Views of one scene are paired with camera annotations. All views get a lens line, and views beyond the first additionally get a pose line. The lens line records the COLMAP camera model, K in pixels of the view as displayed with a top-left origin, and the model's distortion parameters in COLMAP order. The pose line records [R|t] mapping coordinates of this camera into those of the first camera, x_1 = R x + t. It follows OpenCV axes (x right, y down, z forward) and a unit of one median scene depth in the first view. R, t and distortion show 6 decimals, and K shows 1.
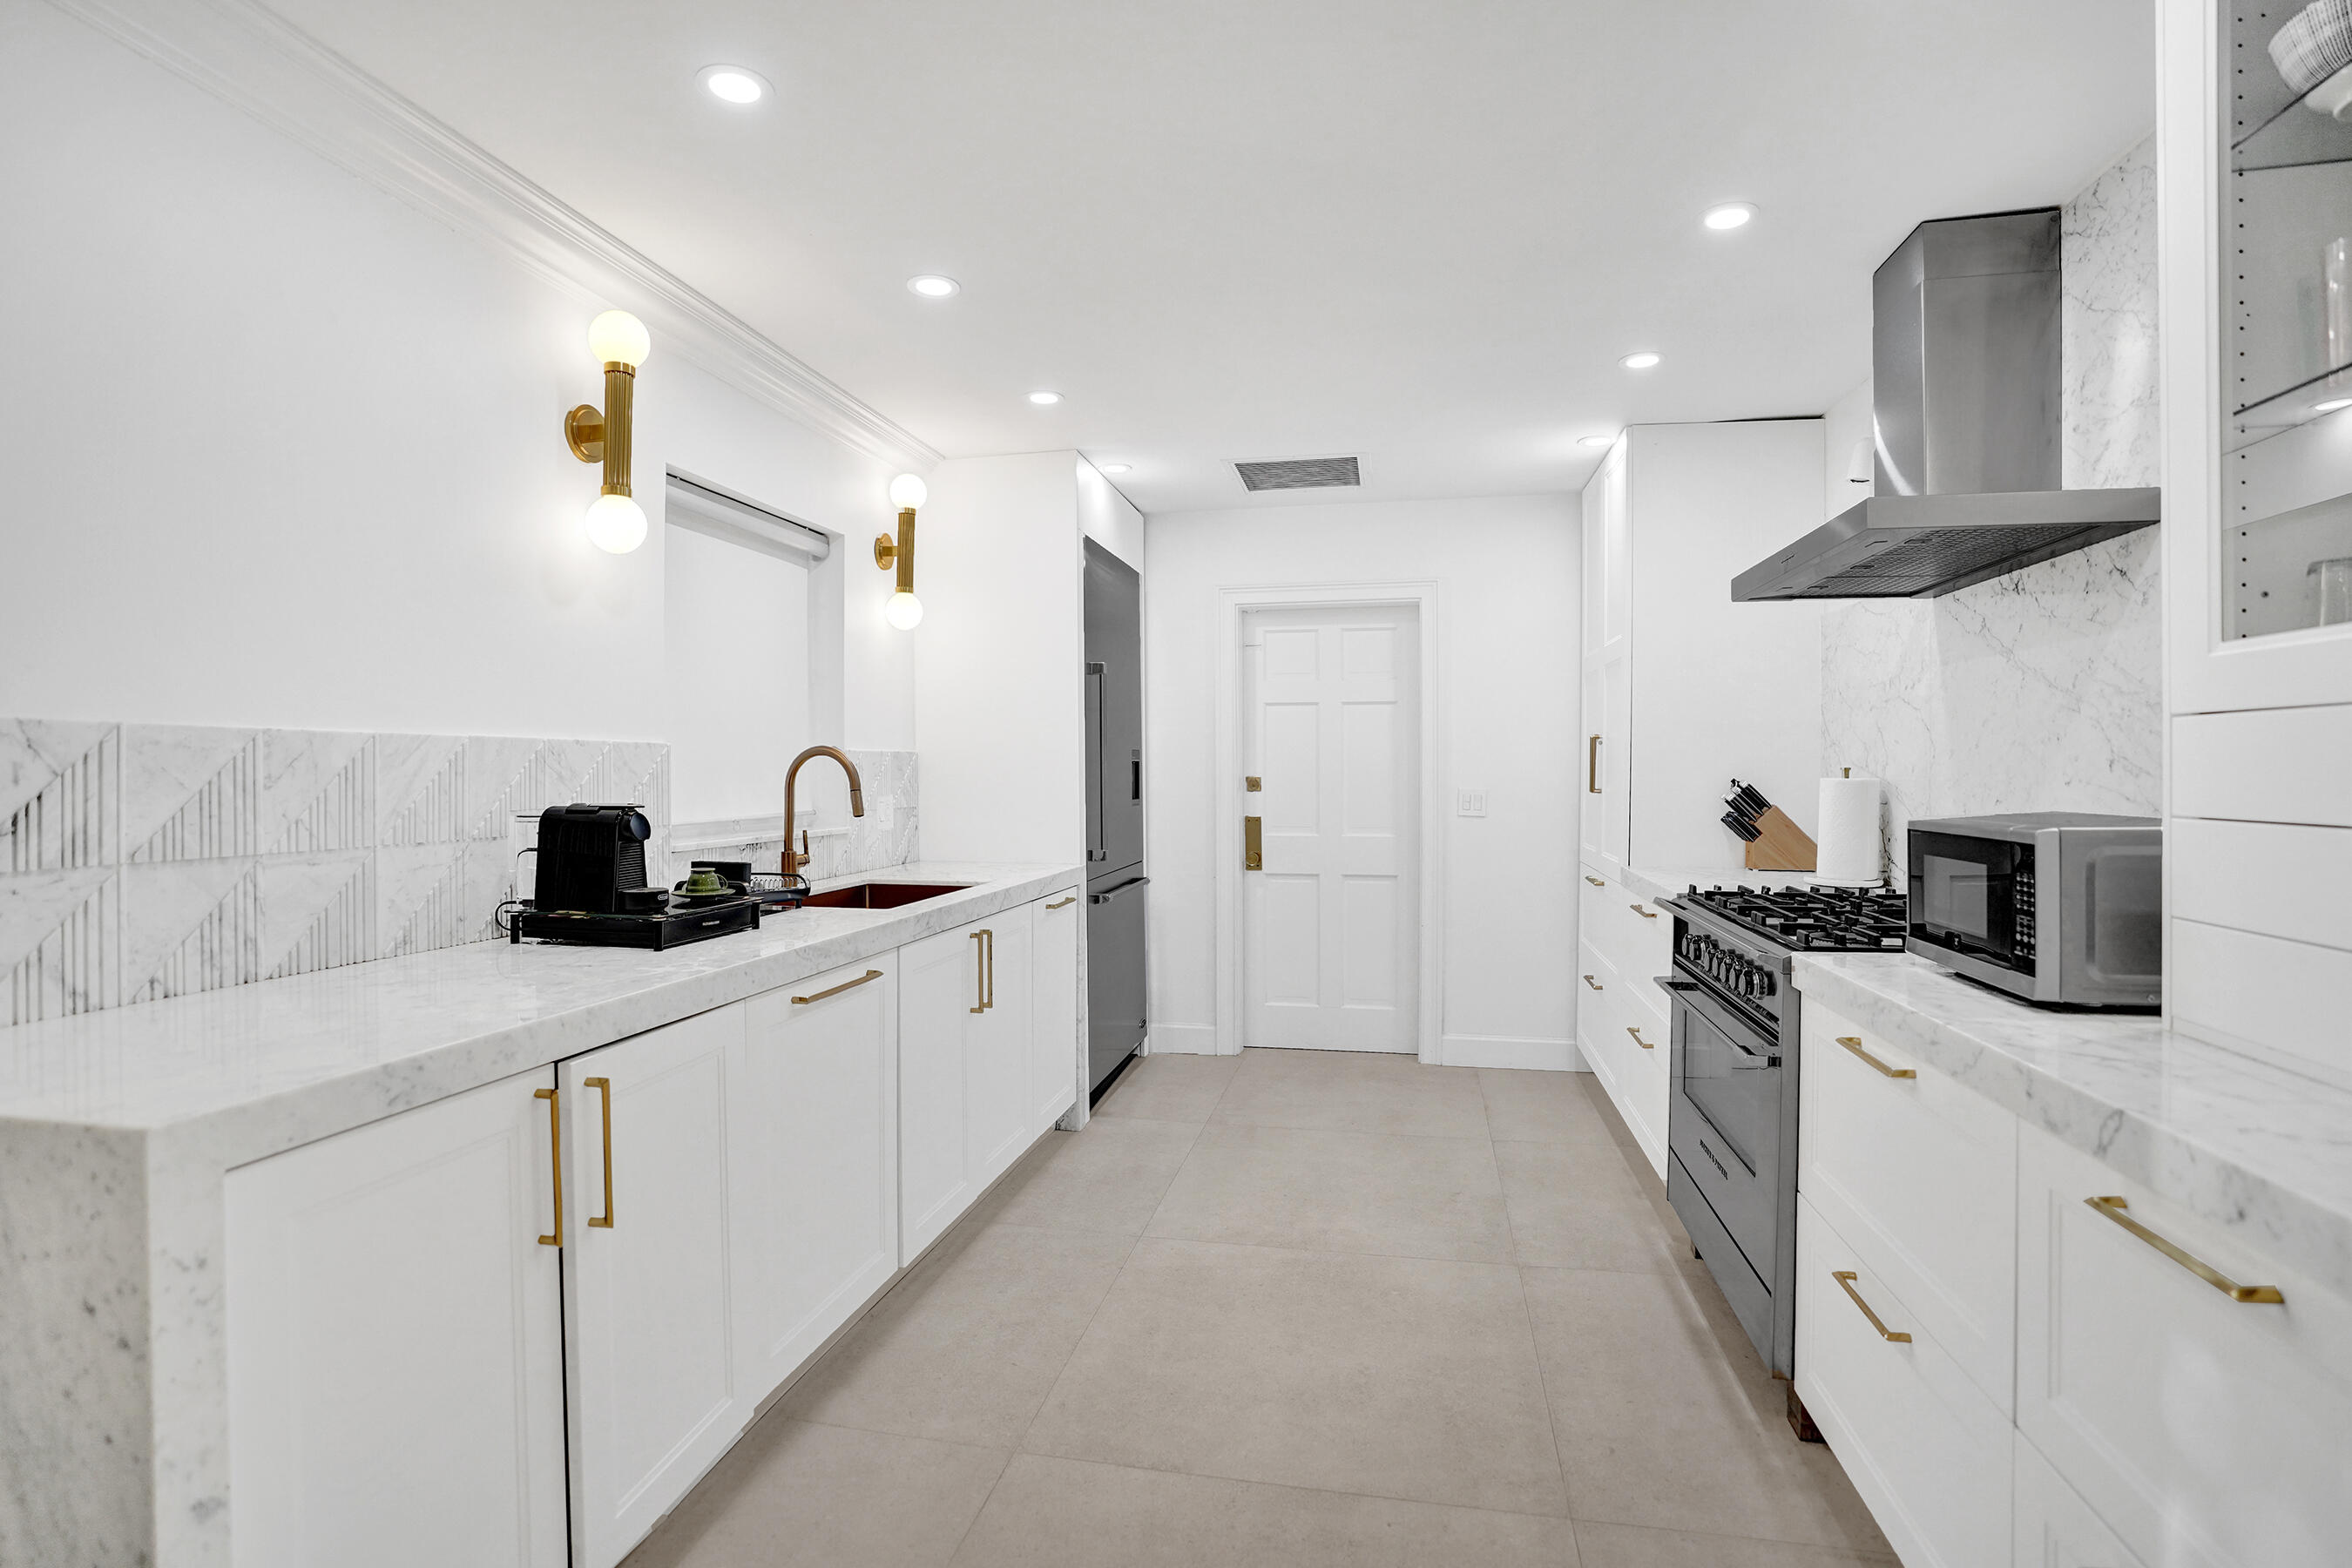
lens RADIAL K [[1122.7, 0, 1176.0], [0, 1122.7, 784.0], [0, 0, 1]] dist [-0.070970, 0.030793]
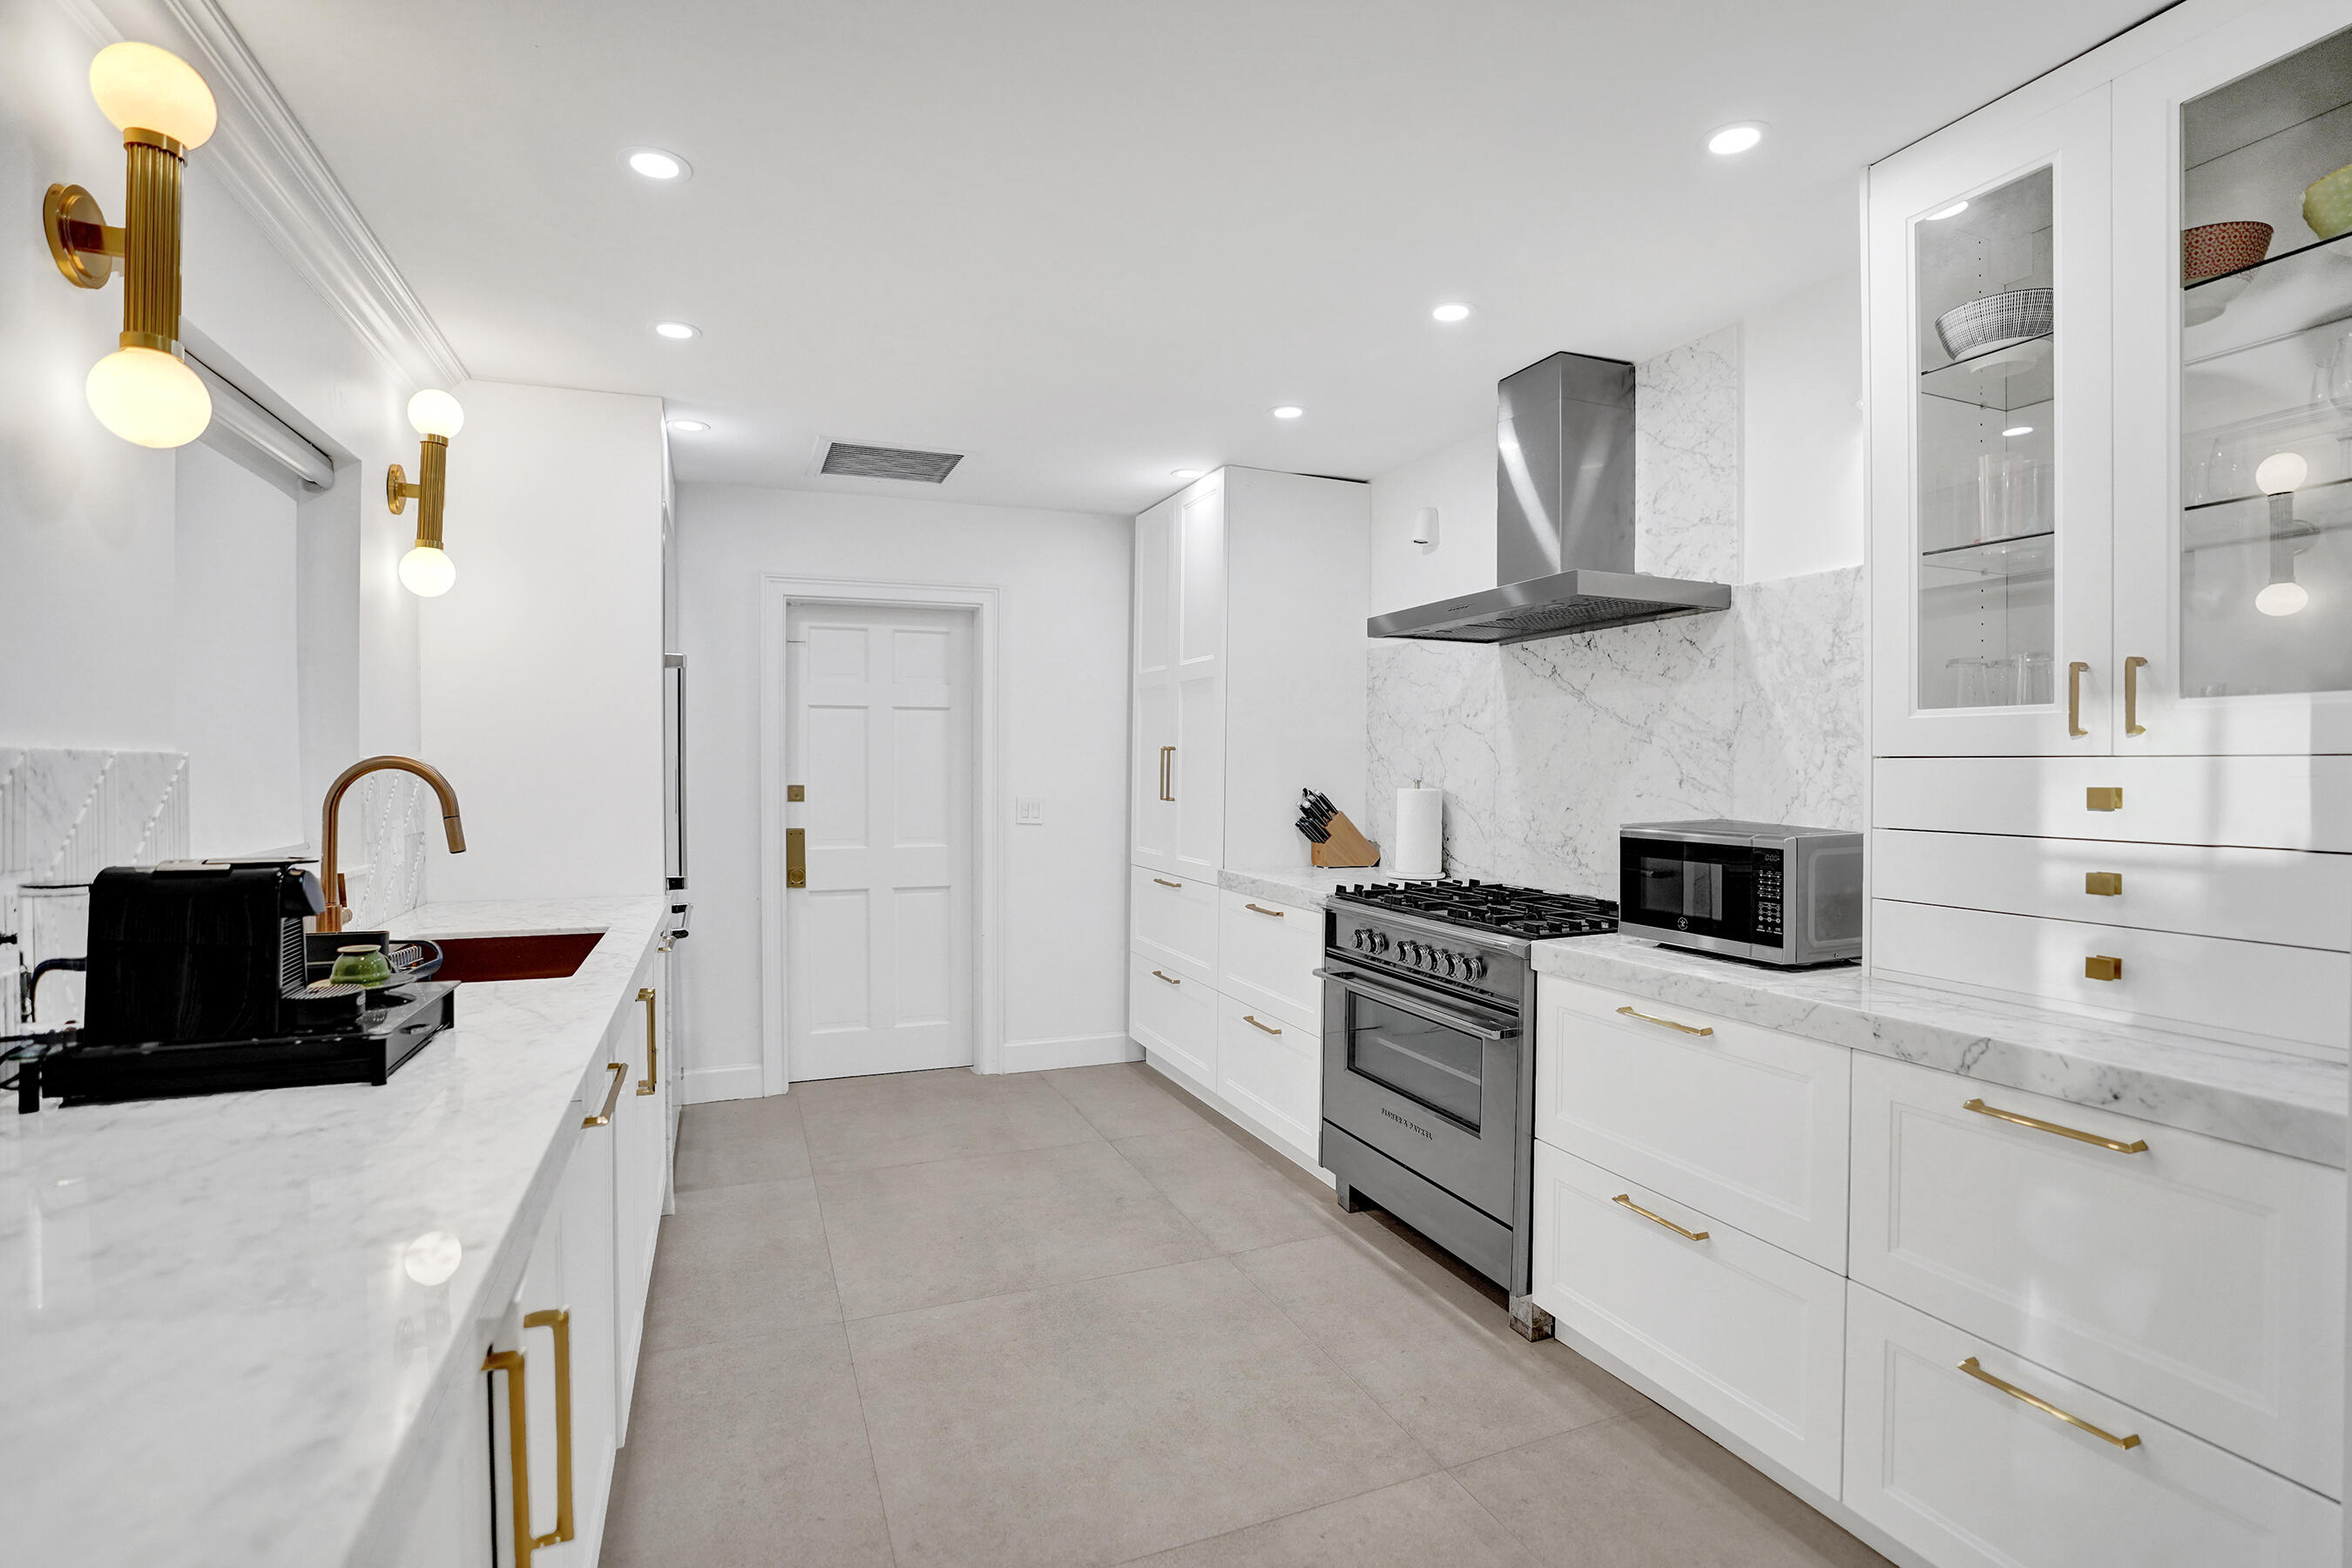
lens RADIAL K [[1106.6, 0, 1176.0], [0, 1106.6, 784.0], [0, 0, 1]] dist [-0.077623, 0.033977]
pose [[0.828457, -0.005552, 0.560026, -0.354361], [0.004032, 0.999984, 0.003949, -0.020620], [-0.560039, -0.001014, 0.828466, 0.185629]]
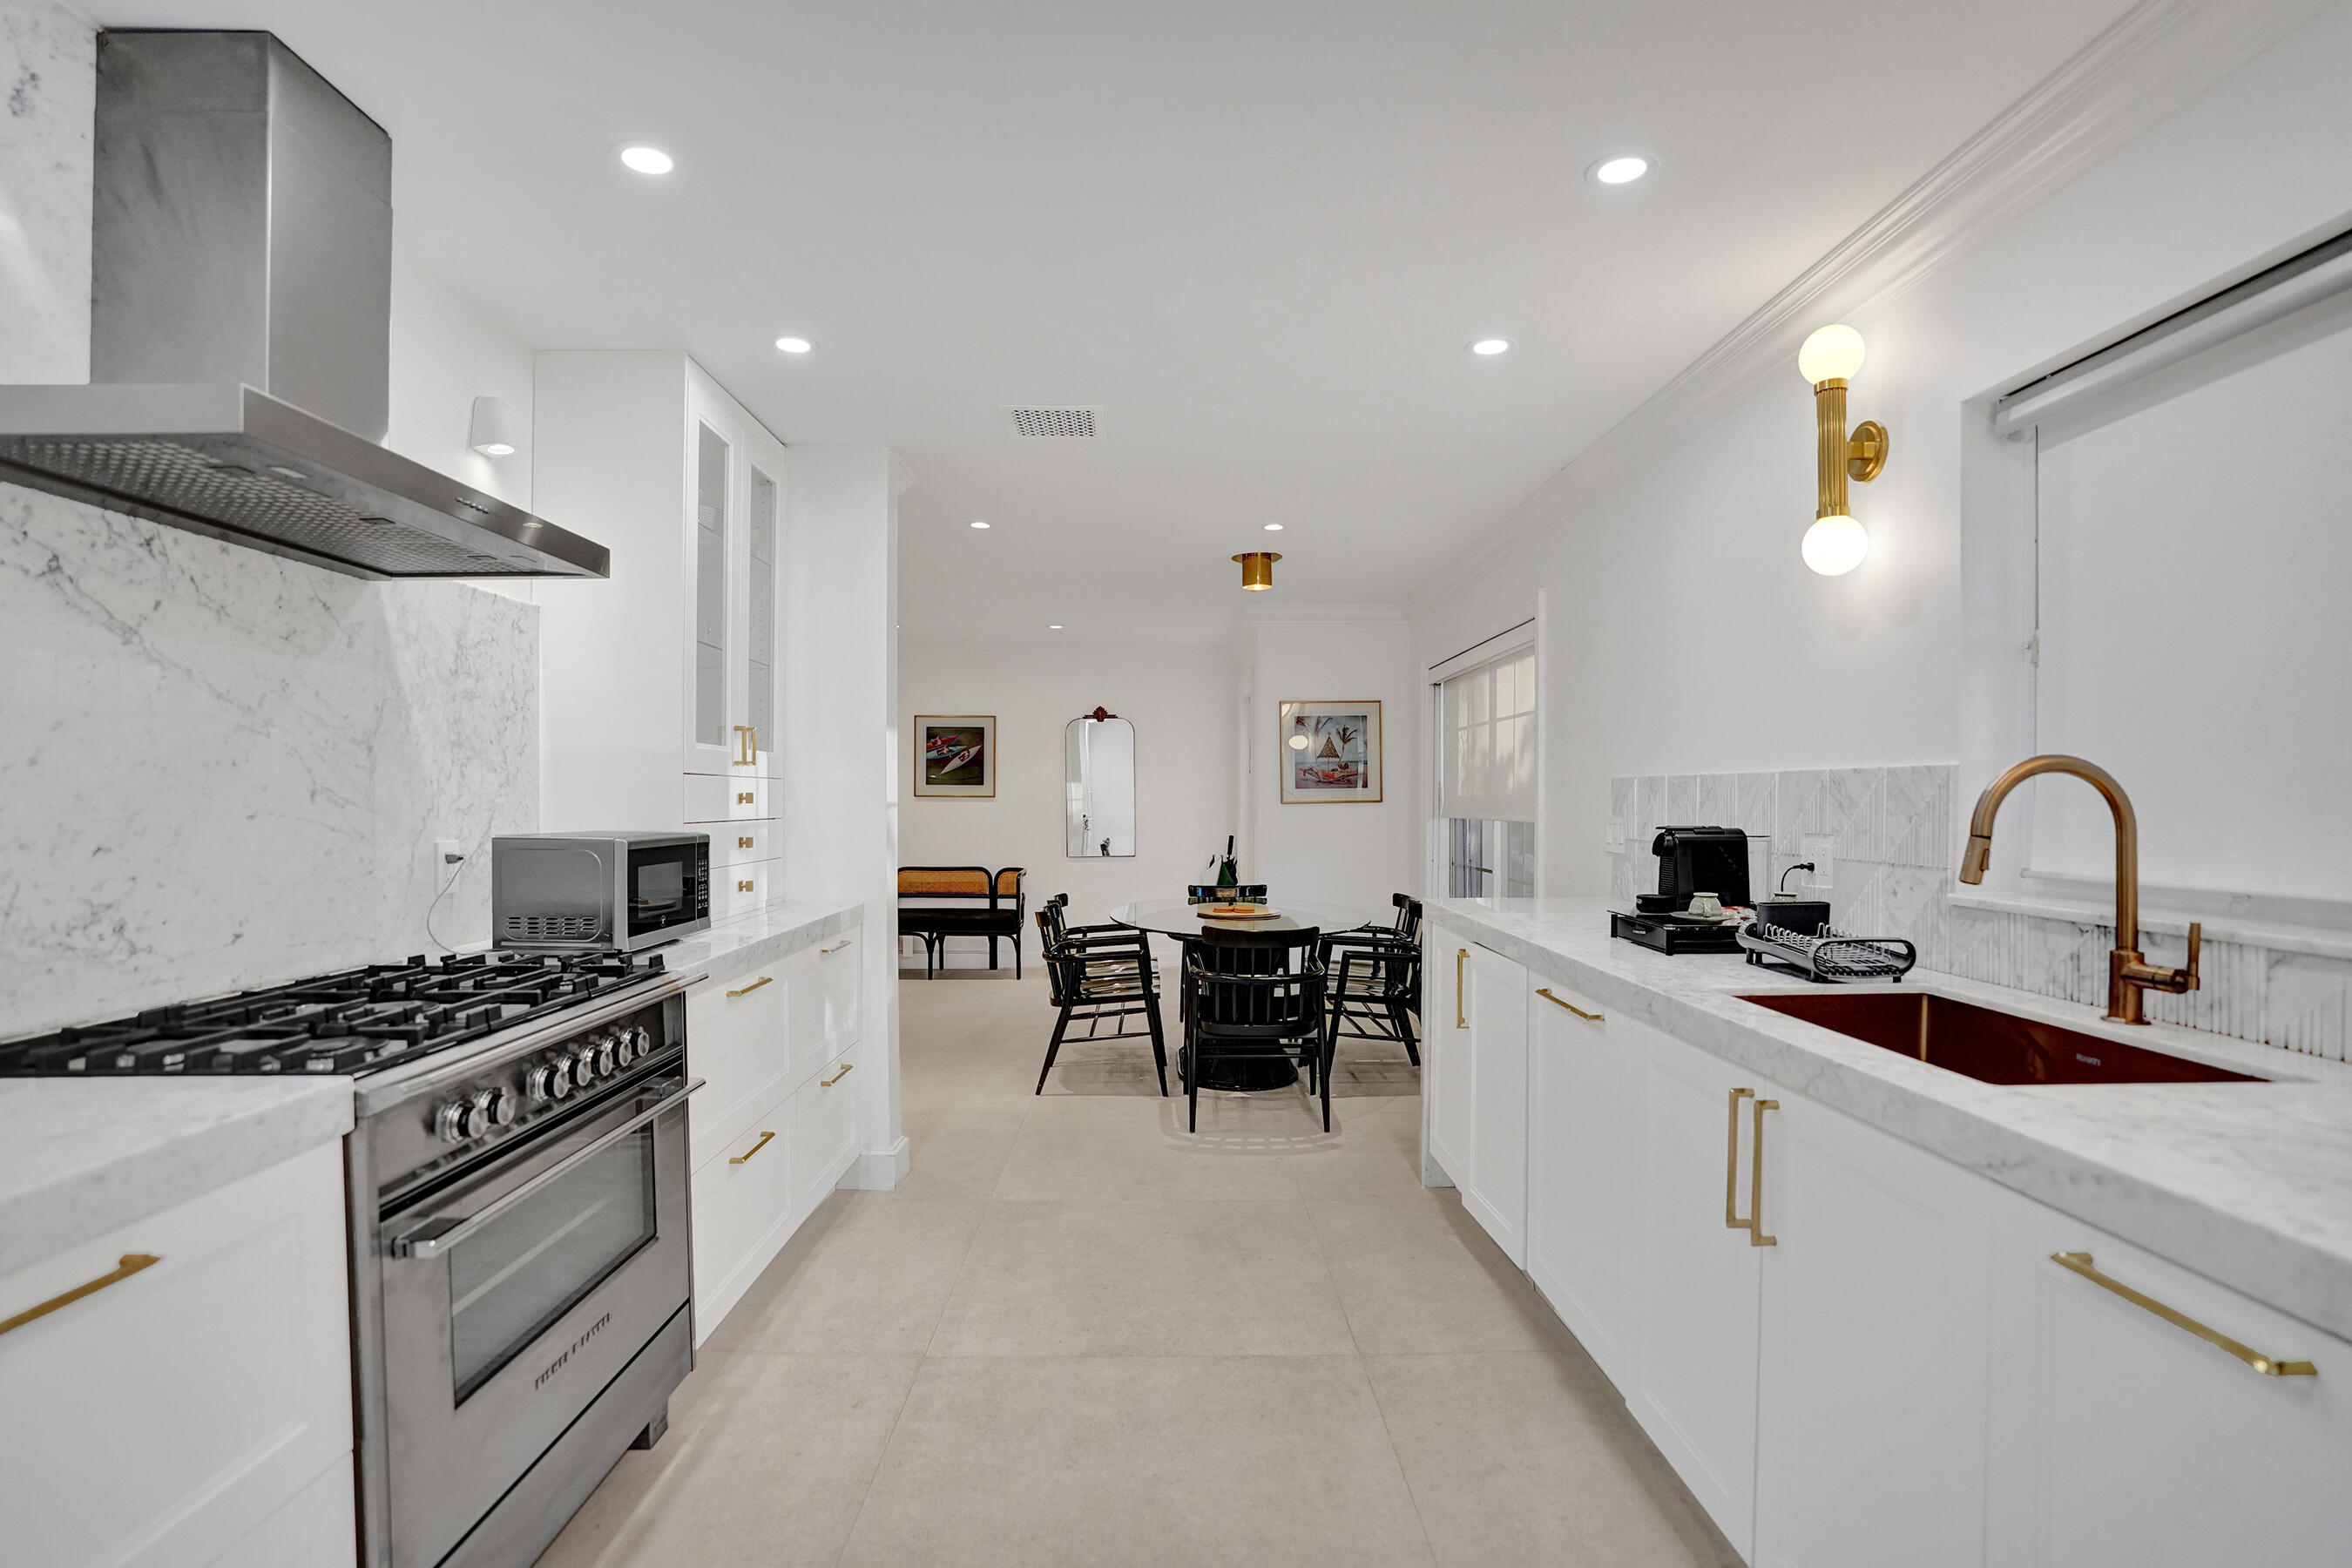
lens RADIAL K [[1142.4, 0, 1192.8], [0, 1142.4, 811.1], [0, 0, 1]] dist [0.000237, 0.032333]
pose [[-0.970993, 0.004872, -0.239059, 0.283721], [-0.001119, 0.999689, 0.024918, -0.026069], [0.239106, 0.024463, -0.970685, 1.839048]]
